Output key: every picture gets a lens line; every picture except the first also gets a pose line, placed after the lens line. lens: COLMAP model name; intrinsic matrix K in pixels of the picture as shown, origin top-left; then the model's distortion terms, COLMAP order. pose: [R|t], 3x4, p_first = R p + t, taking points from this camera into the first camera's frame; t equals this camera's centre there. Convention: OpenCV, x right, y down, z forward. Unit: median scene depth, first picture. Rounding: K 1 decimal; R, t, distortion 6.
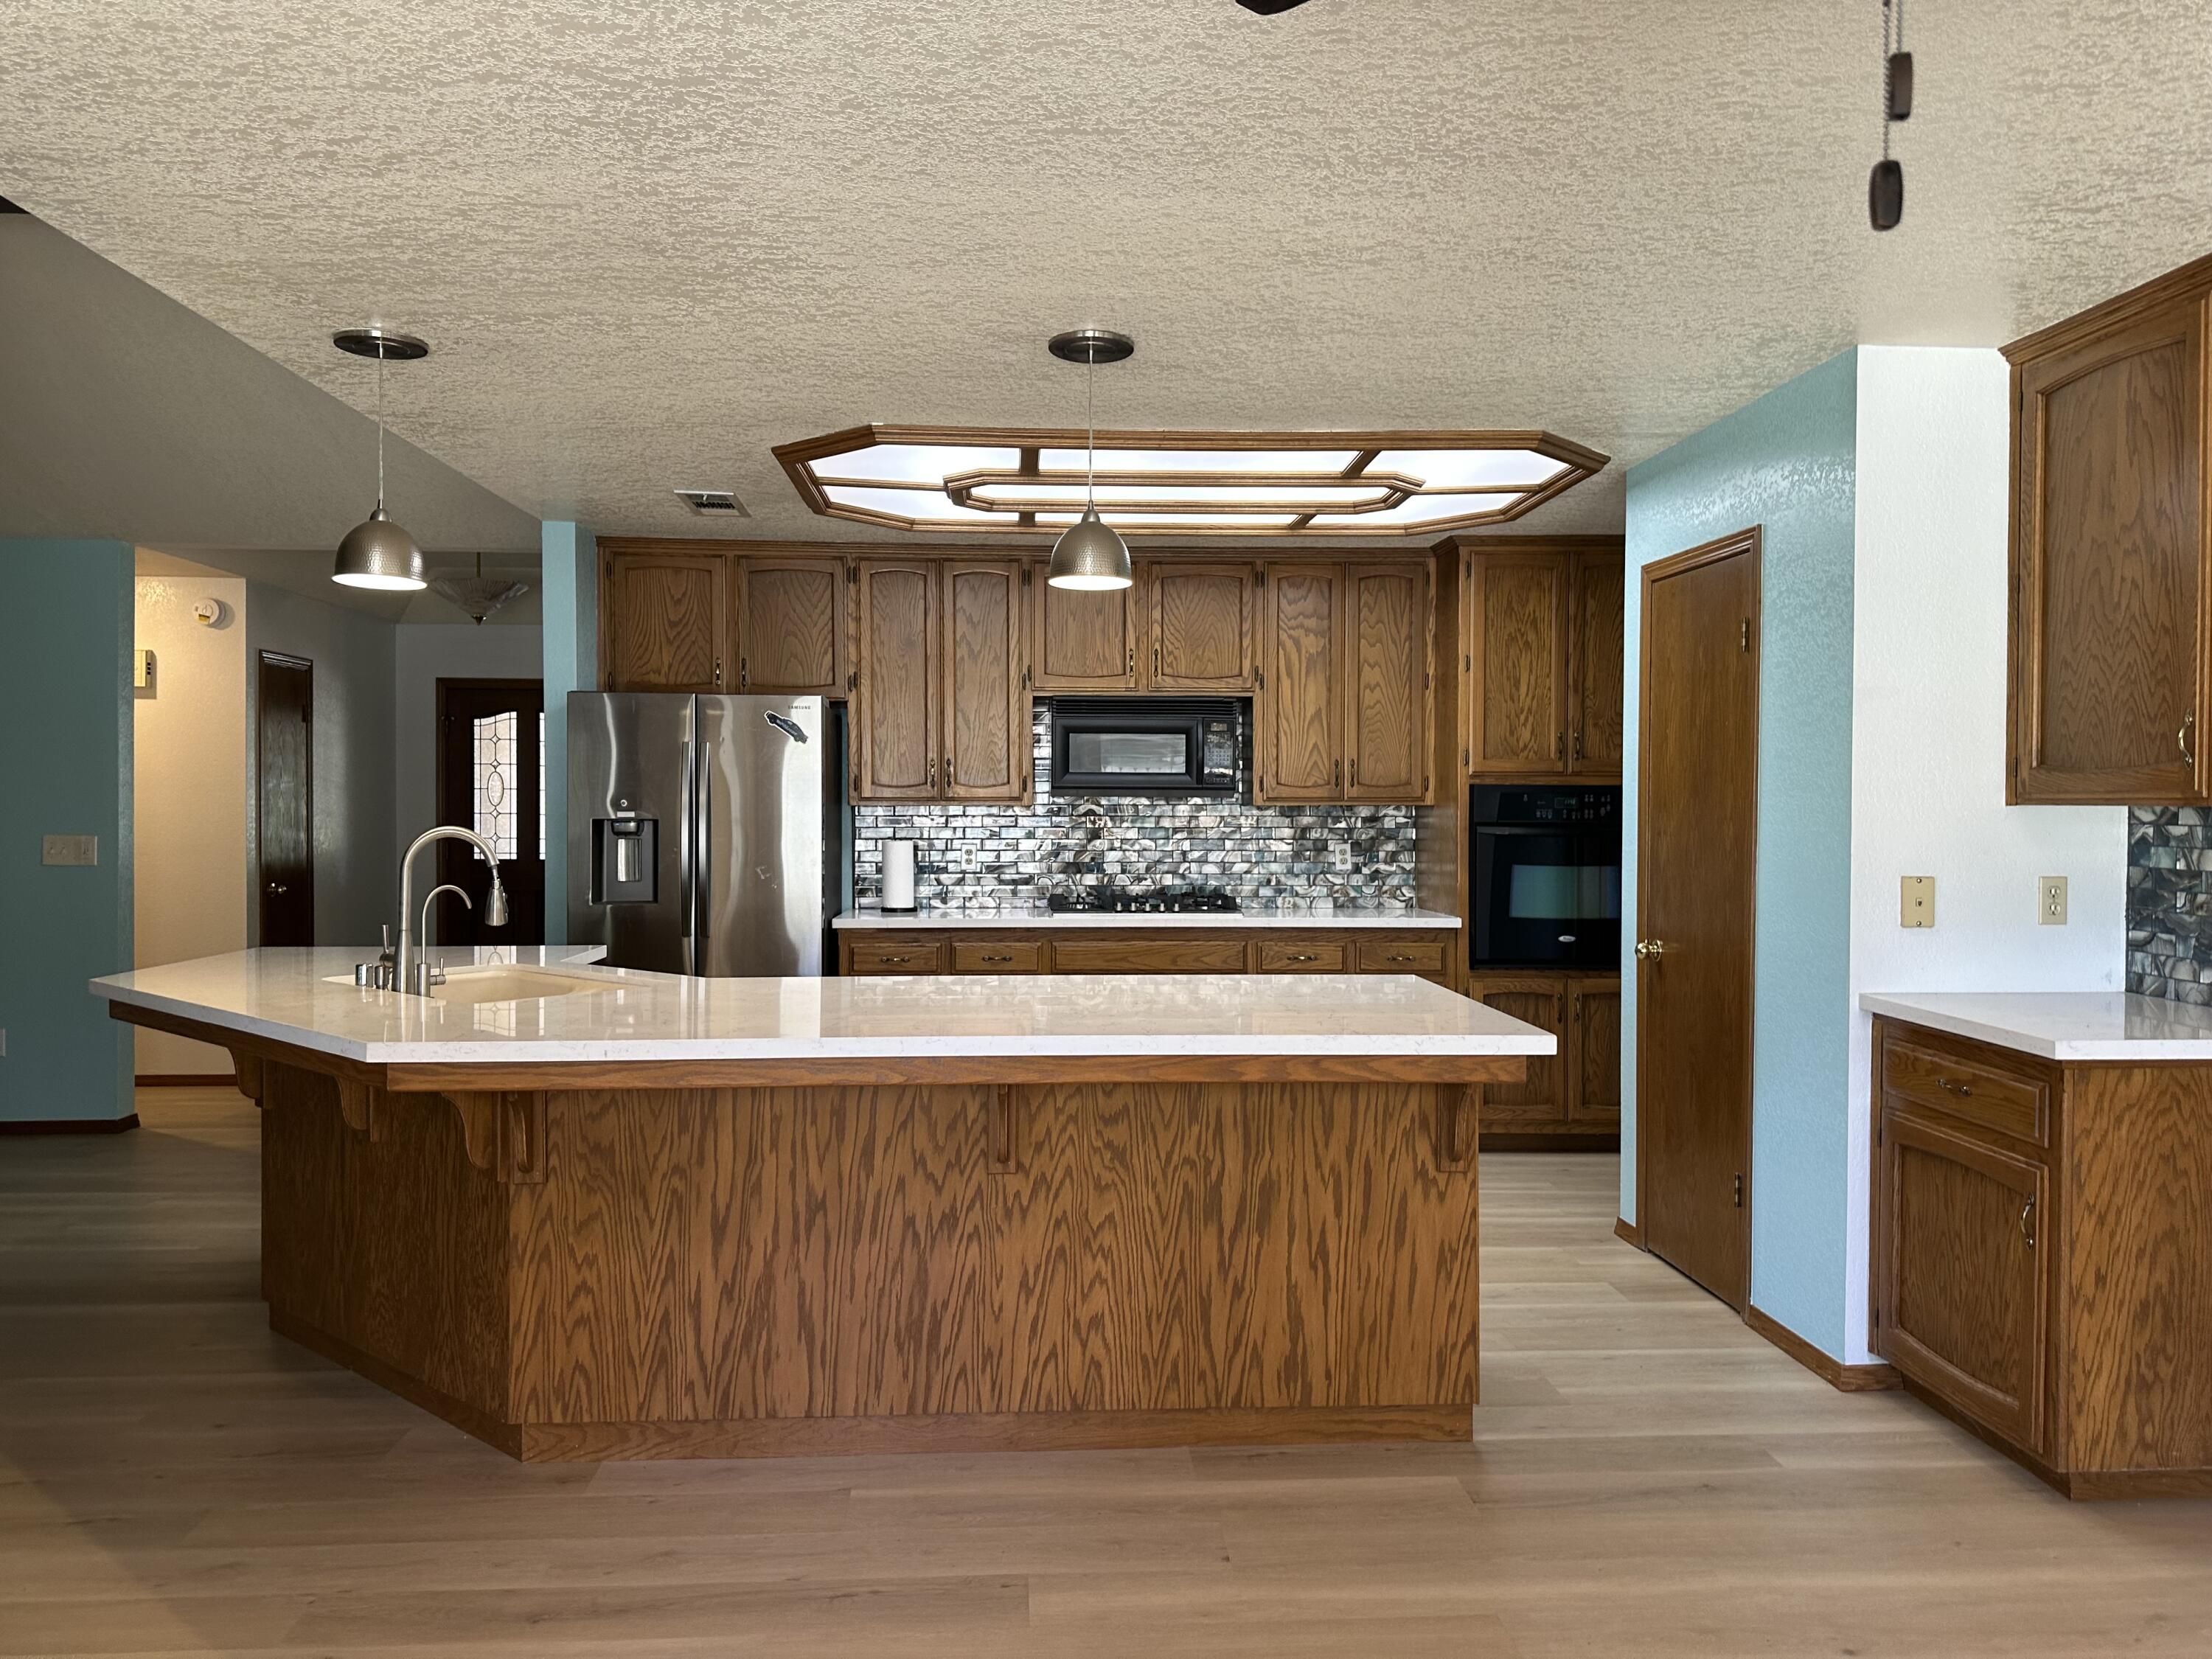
lens RADIAL K [[1542.8, 0, 1091.7], [0, 1542.8, 820.1], [0, 0, 1]] dist [0.085604, -0.117734]
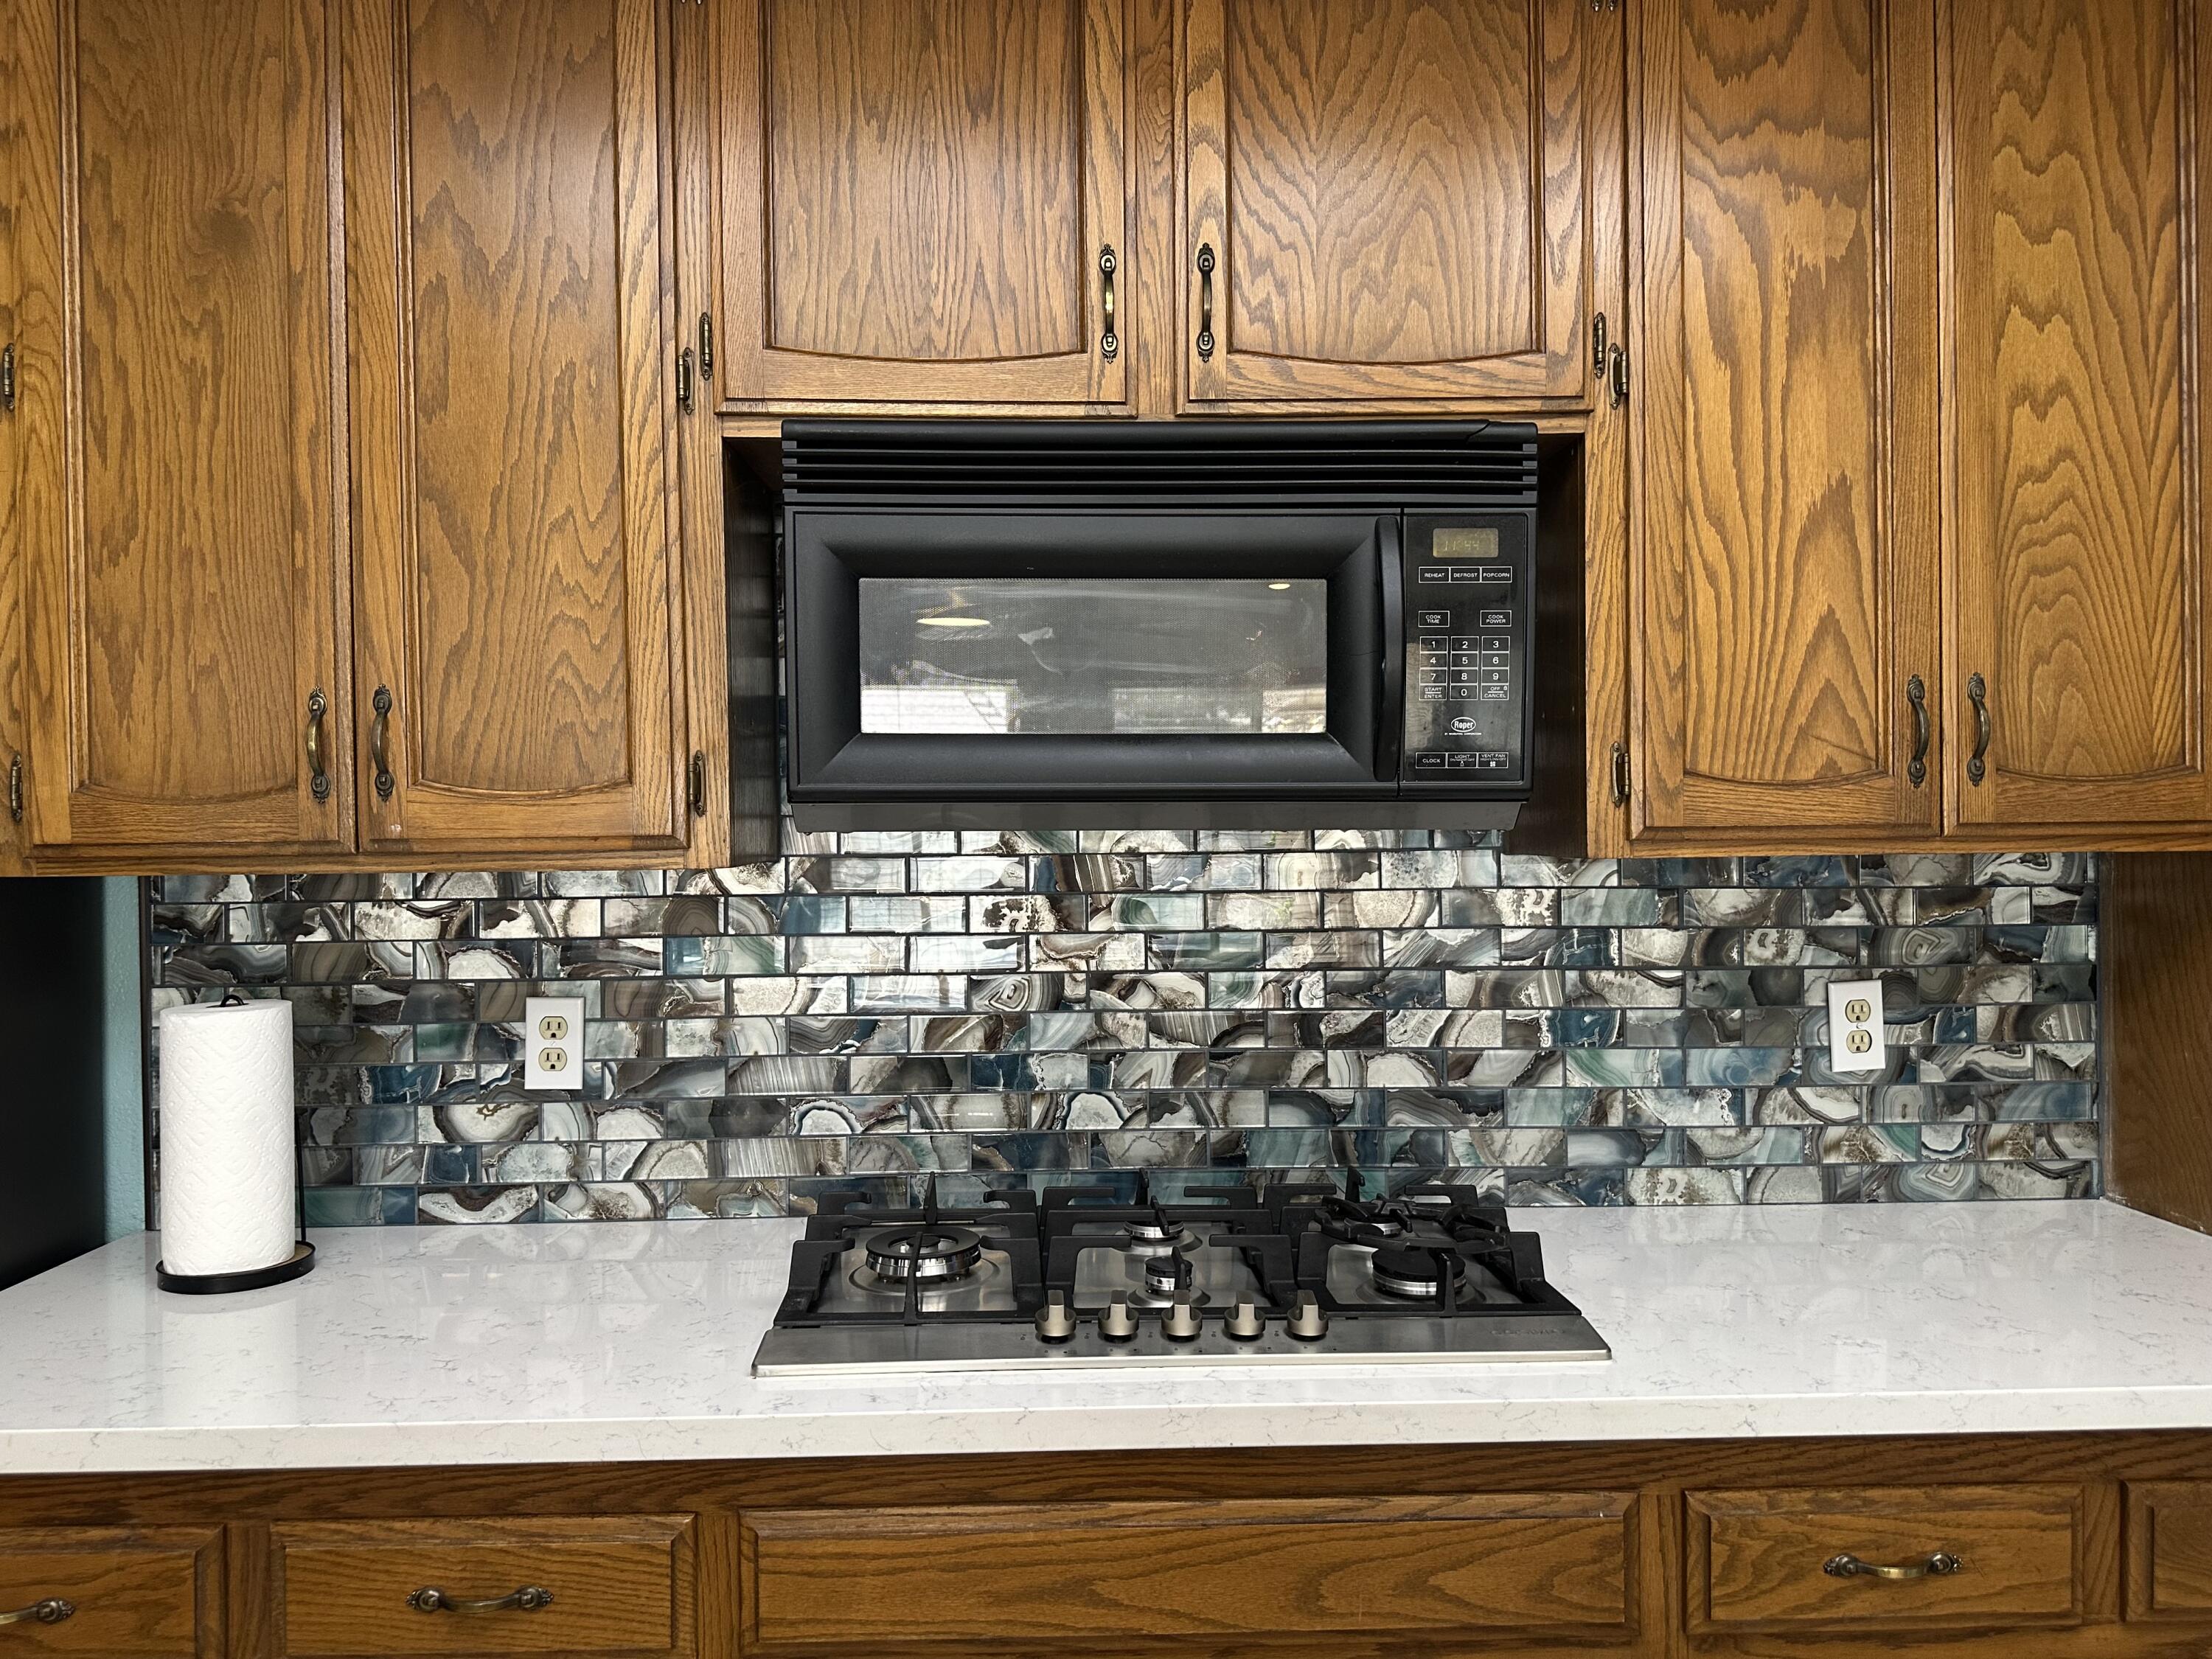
lens RADIAL K [[1542.8, 0, 1147.8], [0, 1542.8, 831.9], [0, 0, 1]] dist [0.085604, -0.117734]
pose [[0.999835, -0.009704, 0.015370, 0.028632], [0.009693, 0.999953, 0.000744, -0.015598], [-0.015377, -0.000595, 0.999882, 0.780034]]
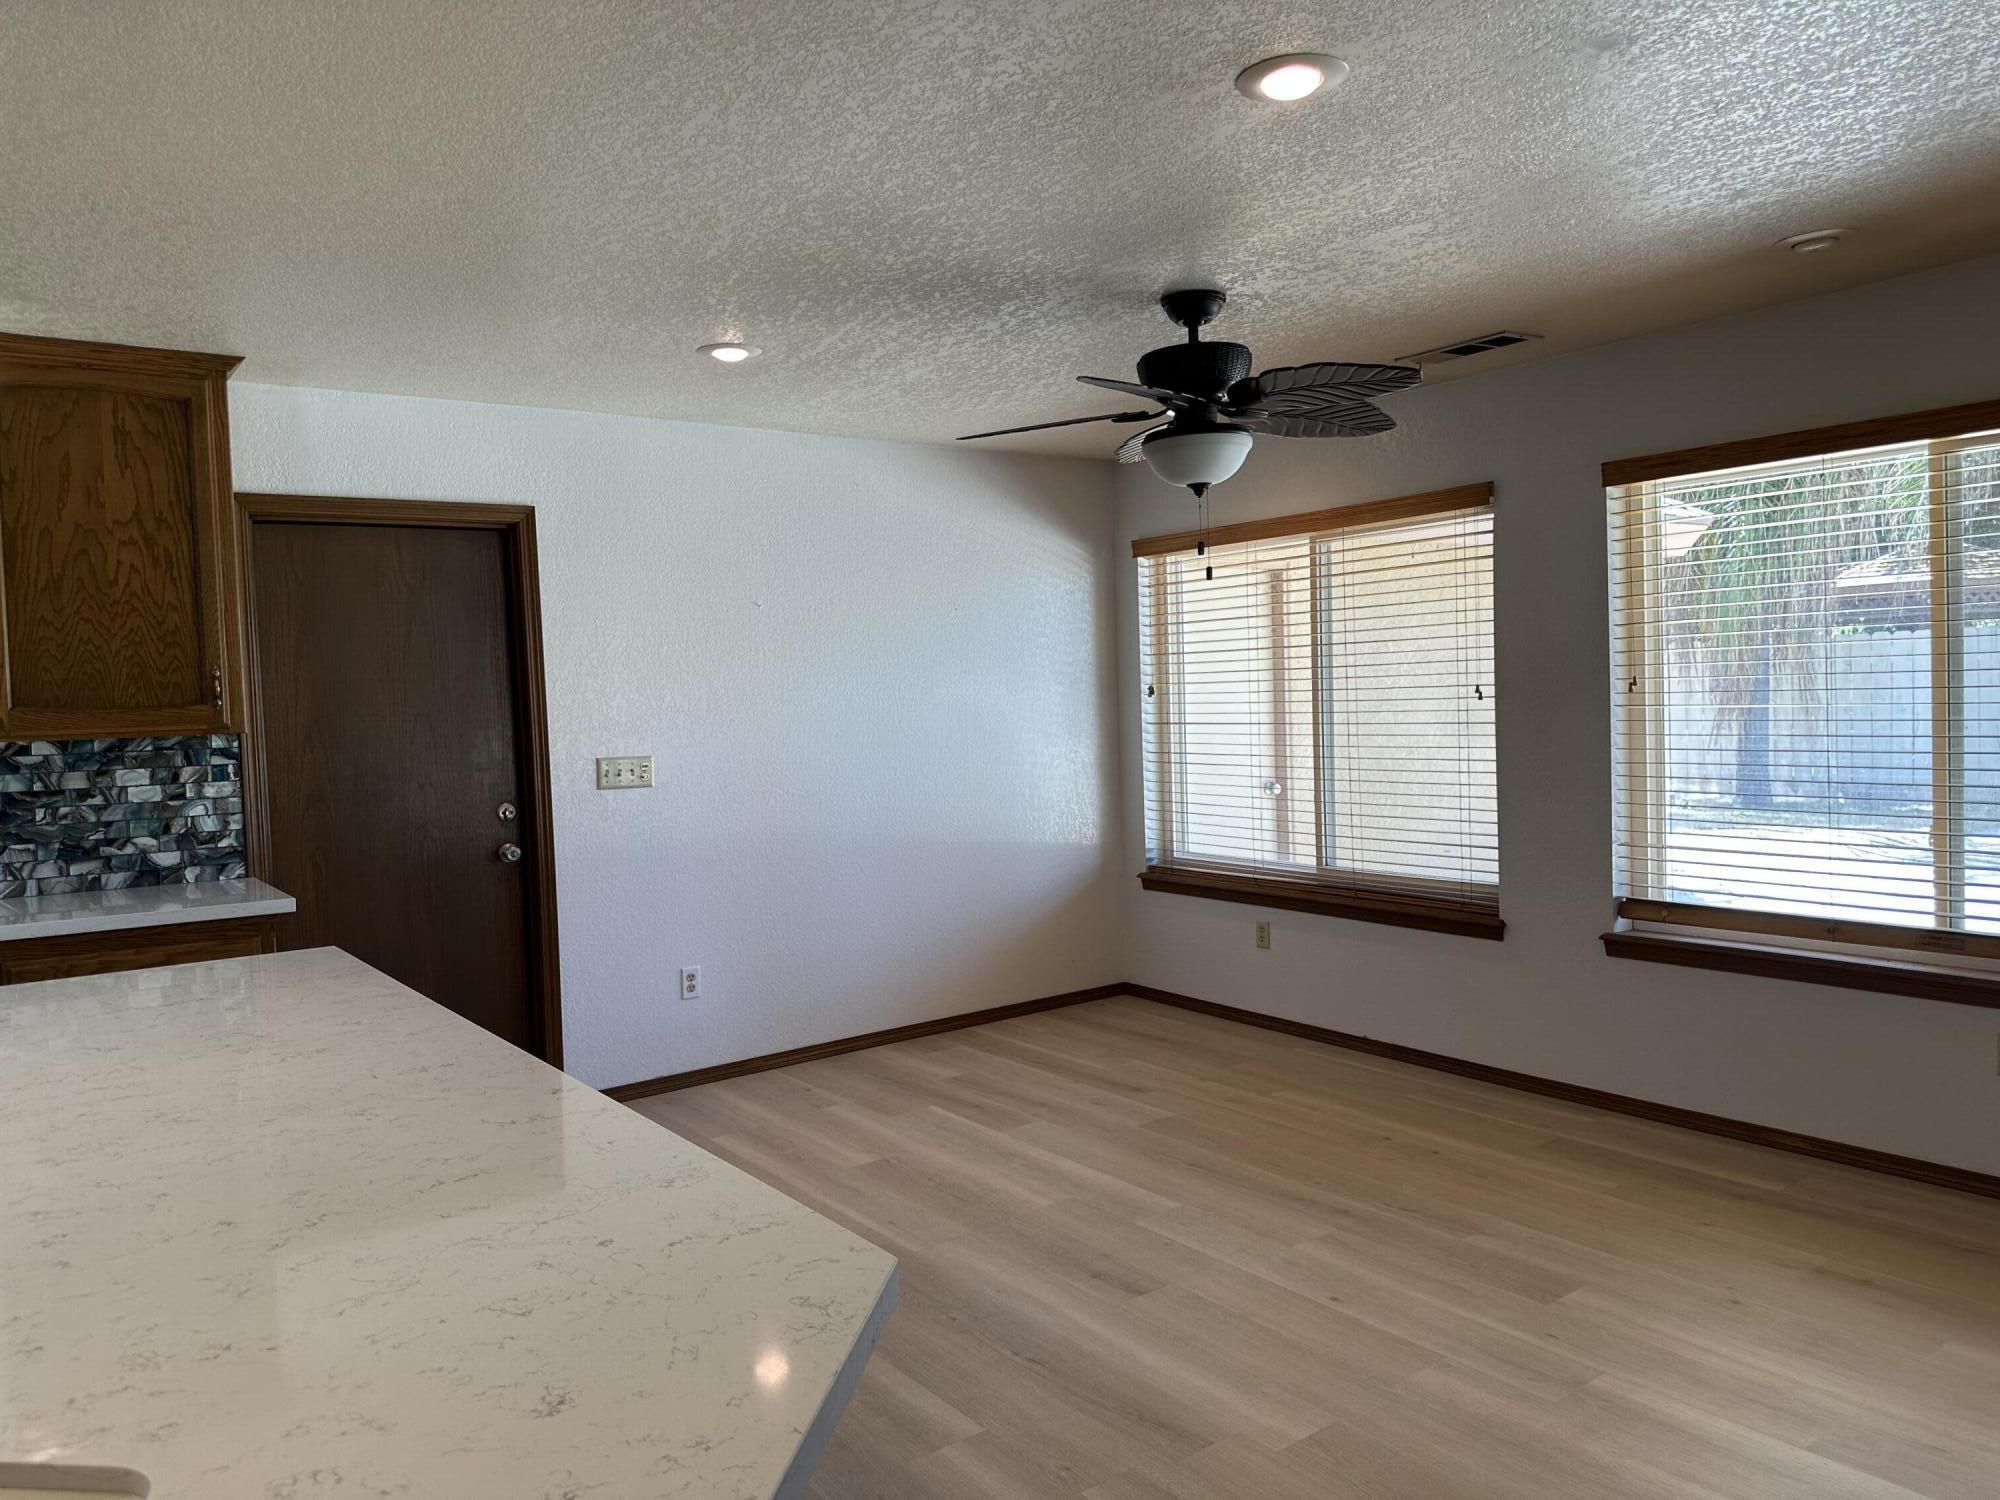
lens RADIAL K [[1395.0, 0, 993.3], [0, 1395.0, 747.3], [0, 0, 1]] dist [0.085604, -0.117734]
pose [[-0.541983, -0.018966, 0.840176, -0.395841], [0.039877, 0.998039, 0.048254, -0.016040], [-0.839443, 0.059657, -0.540163, 0.568277]]
